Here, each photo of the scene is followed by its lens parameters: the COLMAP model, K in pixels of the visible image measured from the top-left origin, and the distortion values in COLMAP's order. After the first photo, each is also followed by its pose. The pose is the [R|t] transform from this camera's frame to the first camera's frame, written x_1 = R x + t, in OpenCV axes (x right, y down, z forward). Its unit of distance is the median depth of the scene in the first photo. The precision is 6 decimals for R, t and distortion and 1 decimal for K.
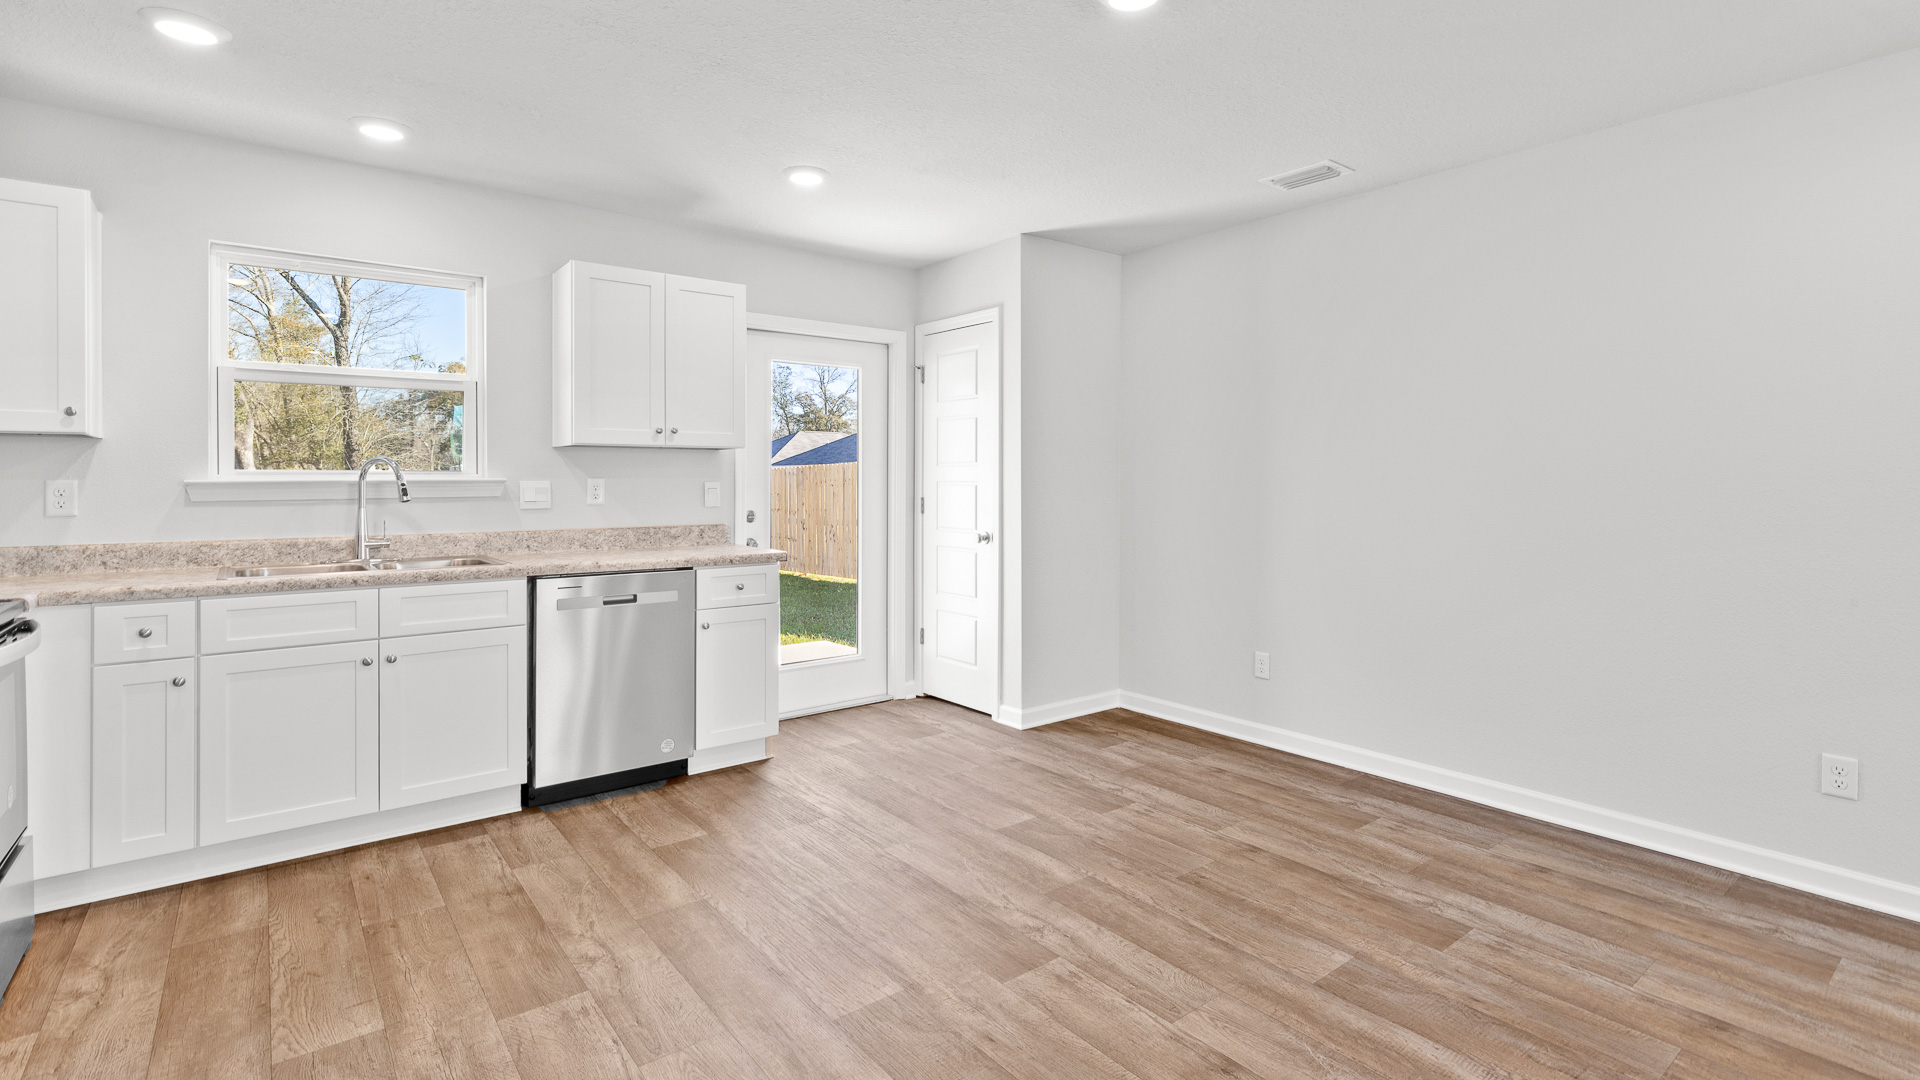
lens RADIAL K [[884.0, 0, 959.9], [0, 884.0, 478.3], [0, 0, 1]] dist [0.000897, -0.000193]
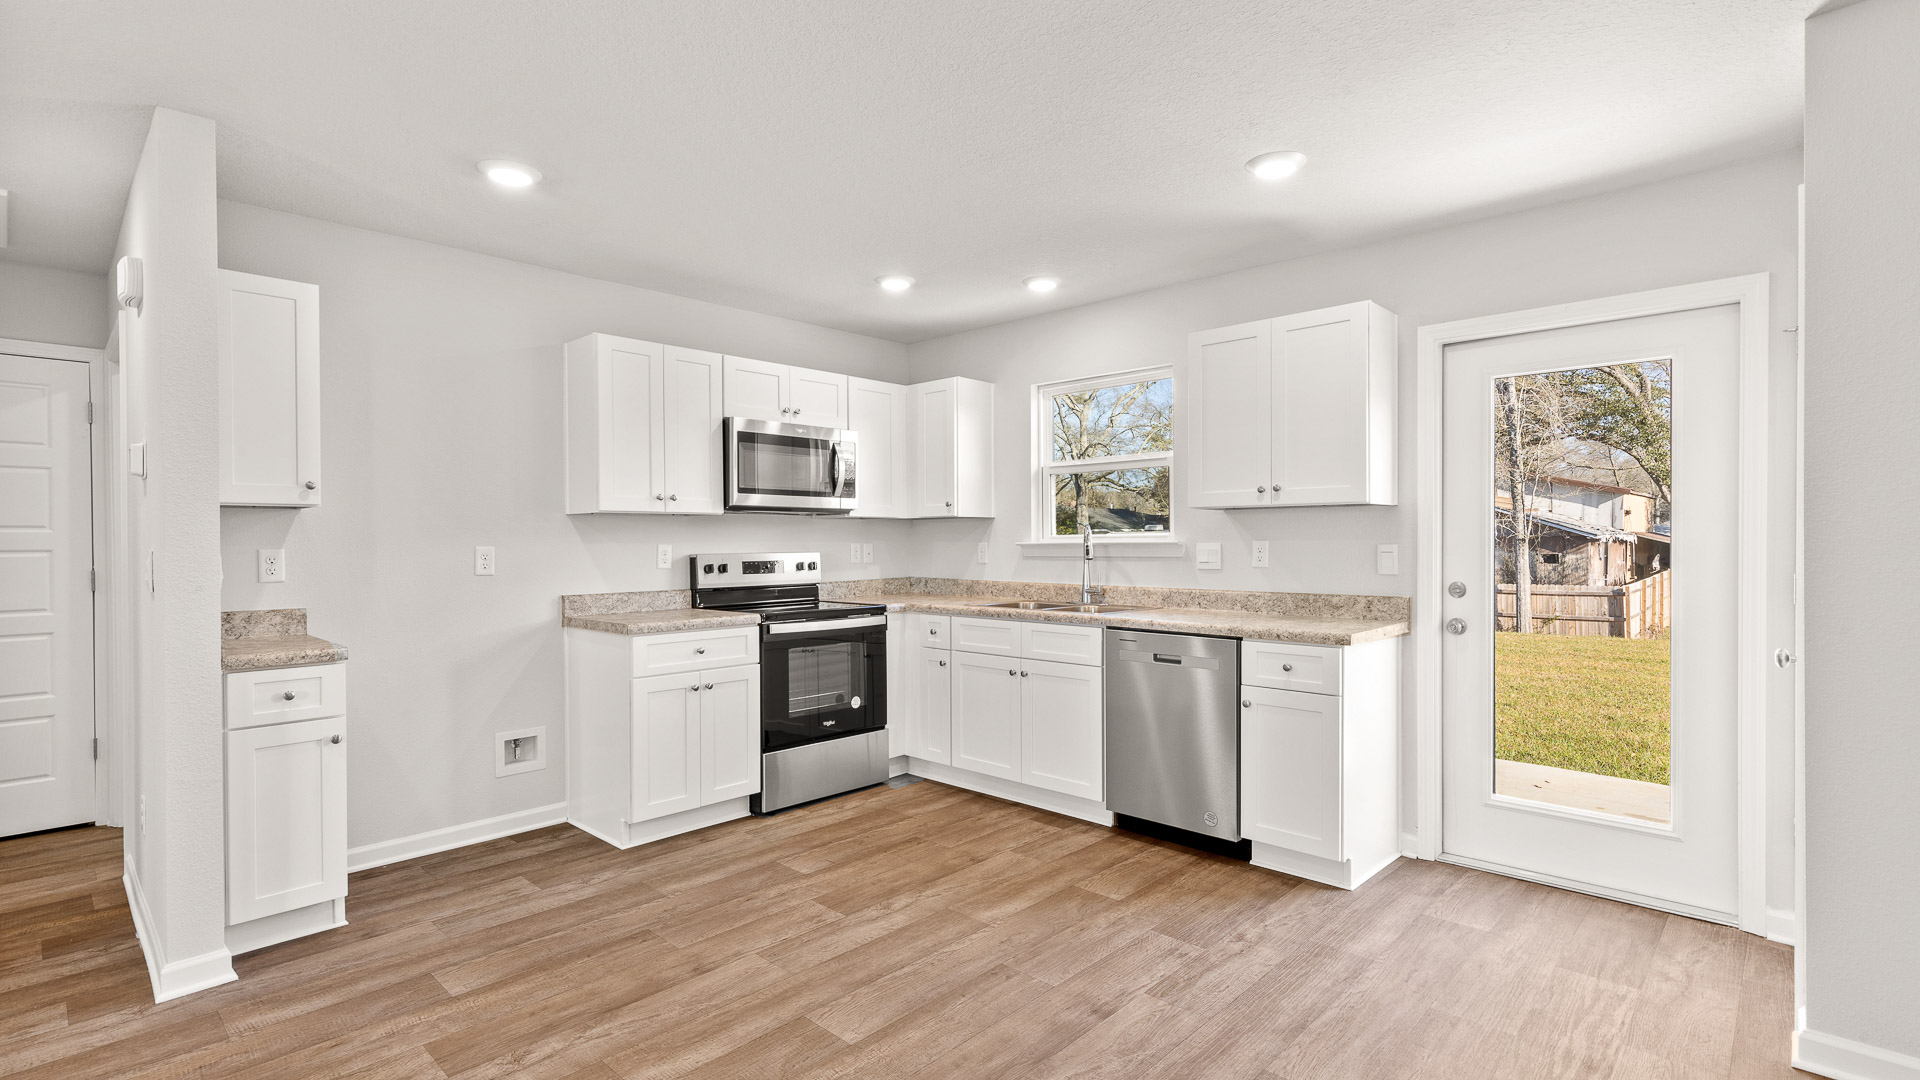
lens RADIAL K [[882.4, 0, 960.1], [0, 882.4, 547.2], [0, 0, 1]] dist [0.001591, 0.000017]
pose [[0.143911, 0.006172, -0.989571, 0.648104], [0.004737, 0.999965, 0.006926, -0.001360], [0.989579, -0.005684, 0.143877, 0.664340]]
